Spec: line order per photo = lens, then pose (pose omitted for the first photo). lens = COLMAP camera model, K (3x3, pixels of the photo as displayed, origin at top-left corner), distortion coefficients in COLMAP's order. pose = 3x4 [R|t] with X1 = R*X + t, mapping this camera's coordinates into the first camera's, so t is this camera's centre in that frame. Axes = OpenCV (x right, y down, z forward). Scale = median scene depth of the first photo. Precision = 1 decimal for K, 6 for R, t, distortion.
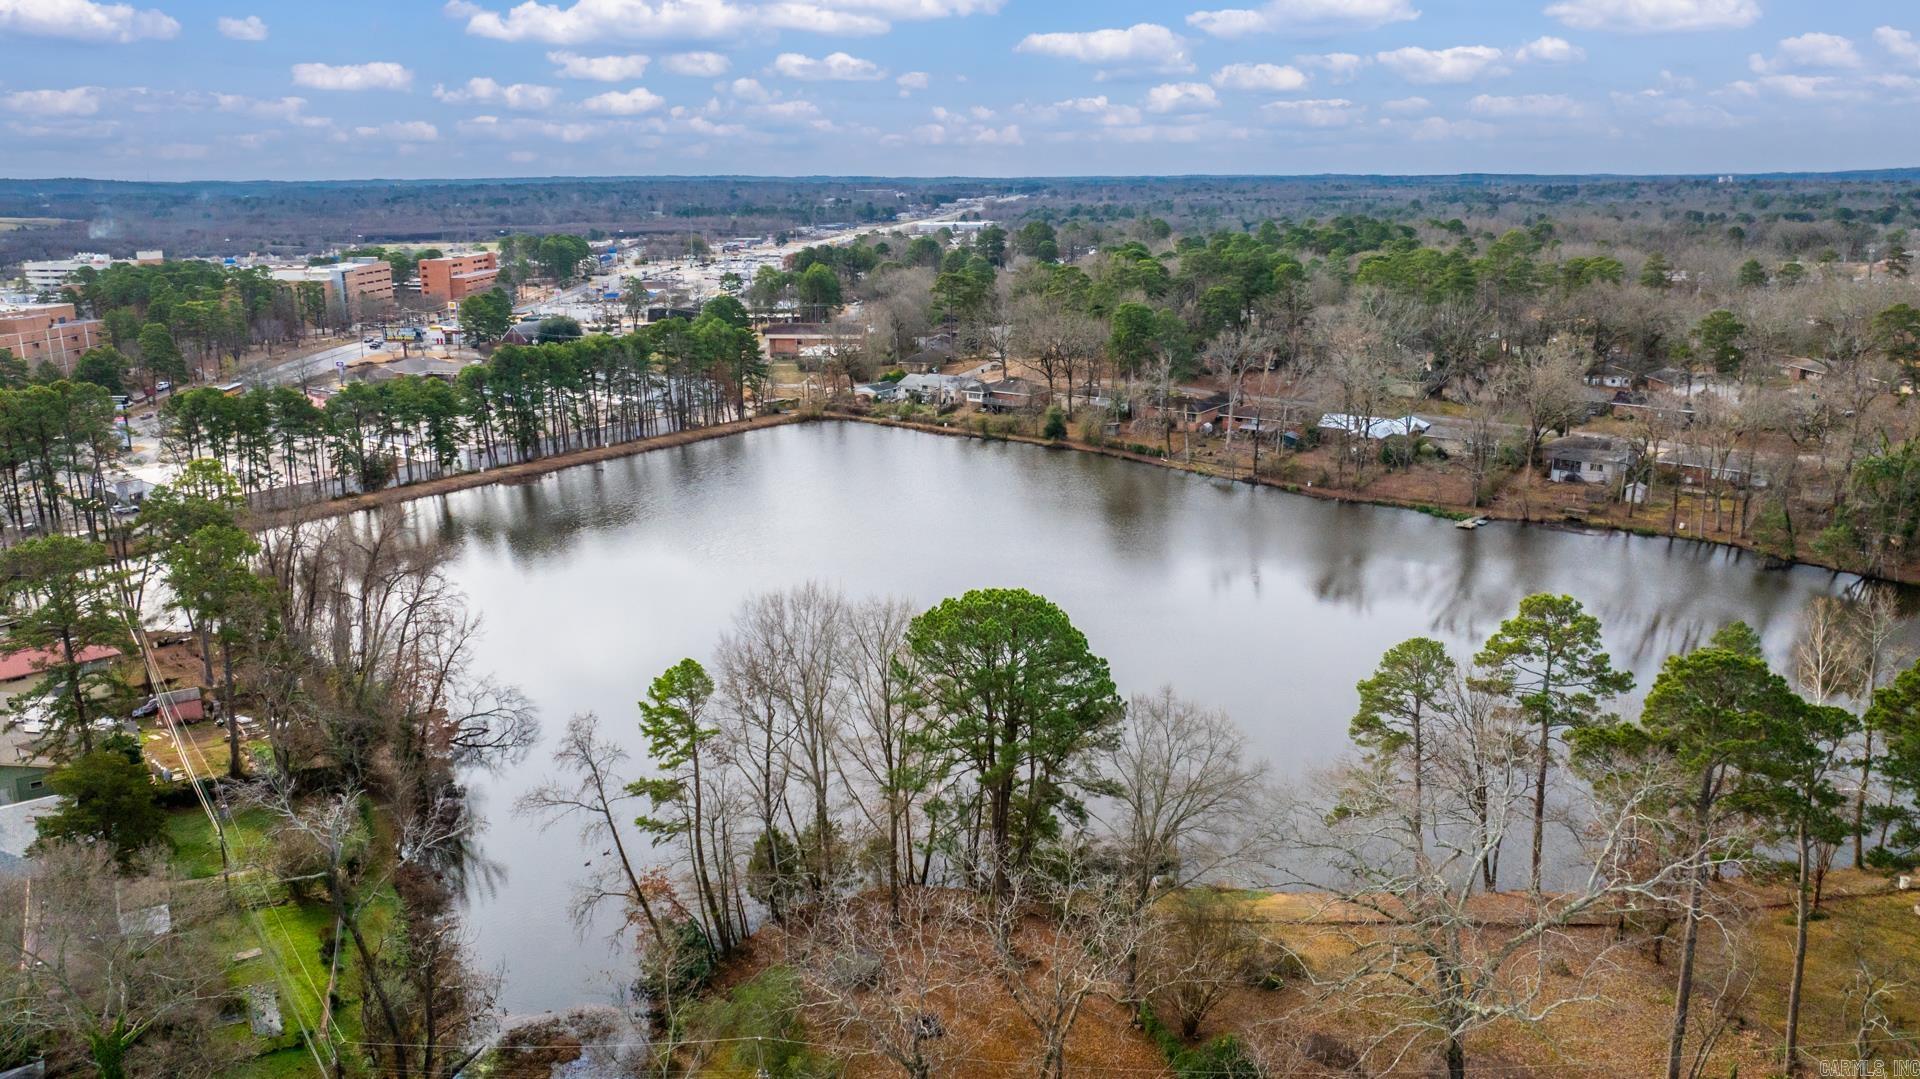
lens RADIAL K [[1342.4, 0, 960.0], [0, 1342.4, 539.5], [0, 0, 1]] dist [-0.044585, -0.051100]
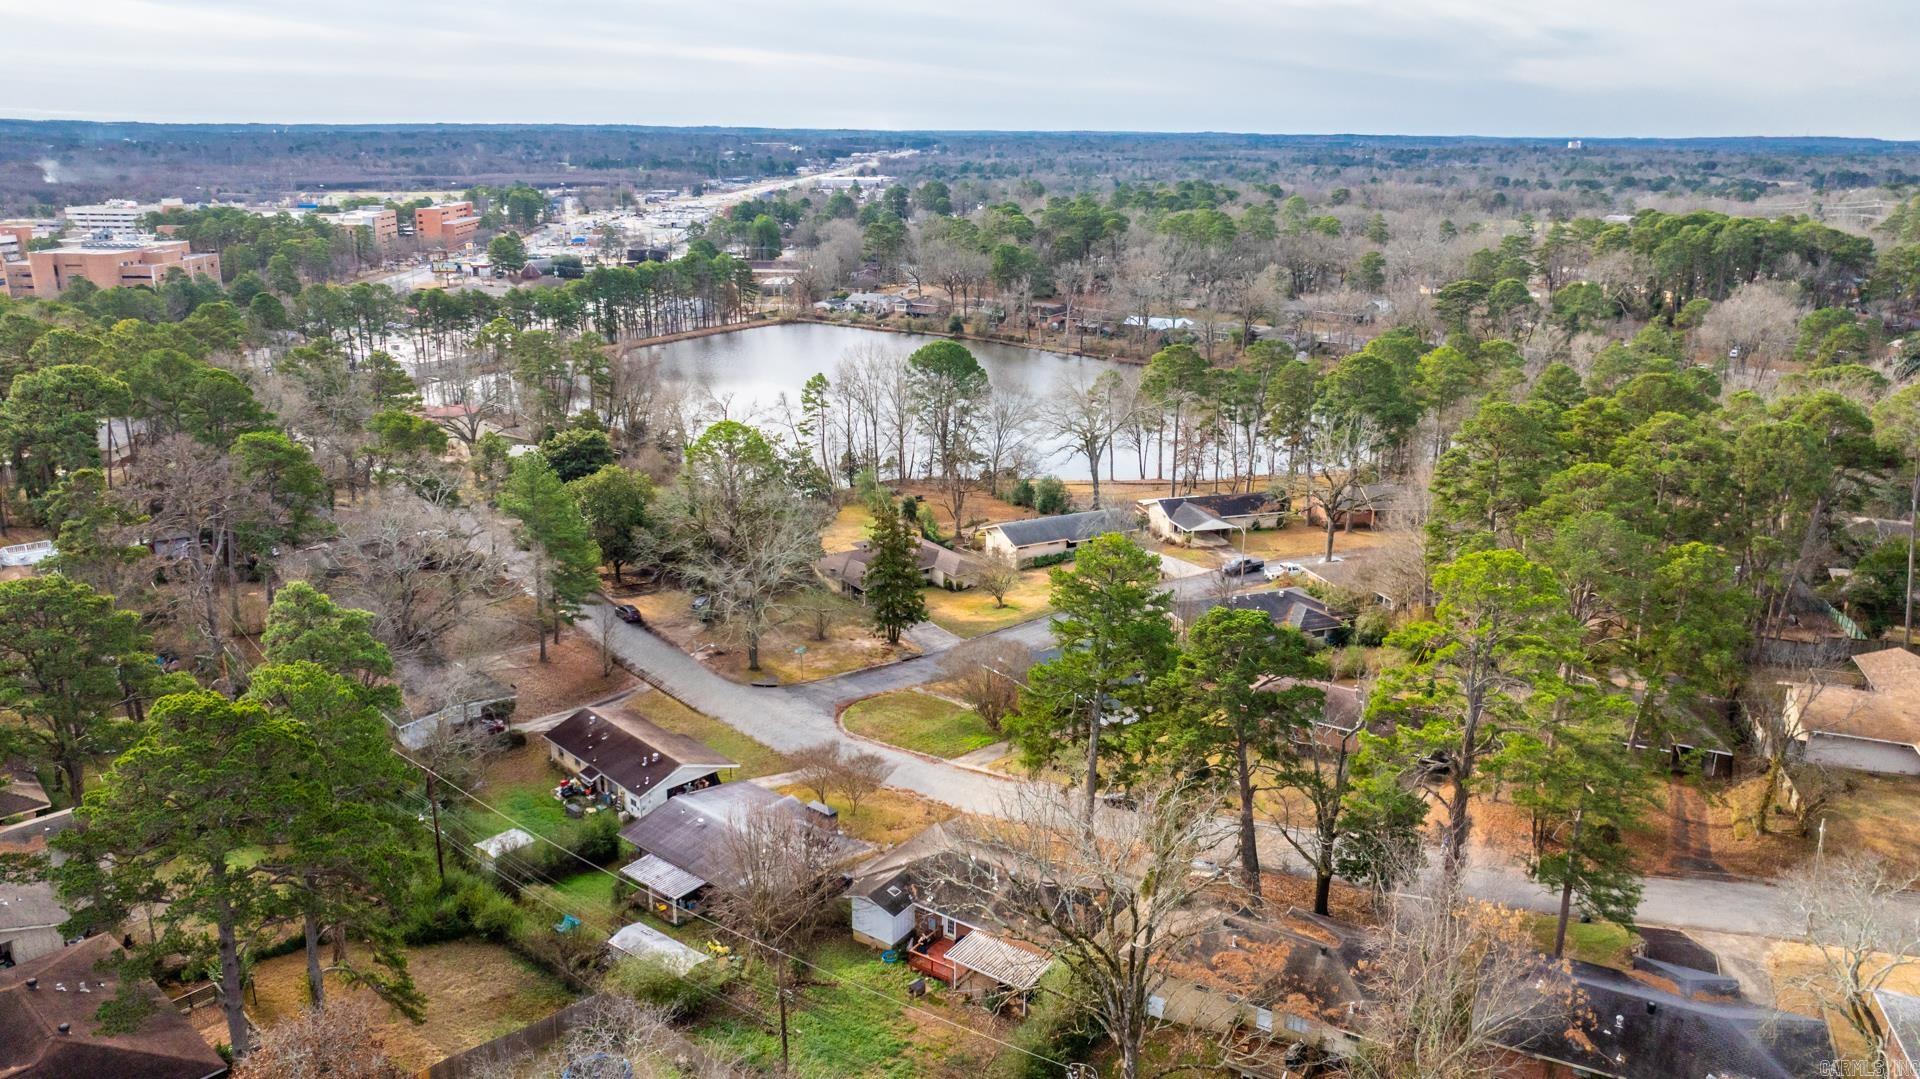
lens RADIAL K [[1342.4, 0, 960.0], [0, 1342.4, 539.5], [0, 0, 1]] dist [-0.044585, -0.051100]
pose [[0.996624, -0.007007, 0.081798, -0.027266], [0.004235, 0.999412, 0.034023, 0.057912], [-0.081988, -0.033562, 0.996068, -0.282899]]
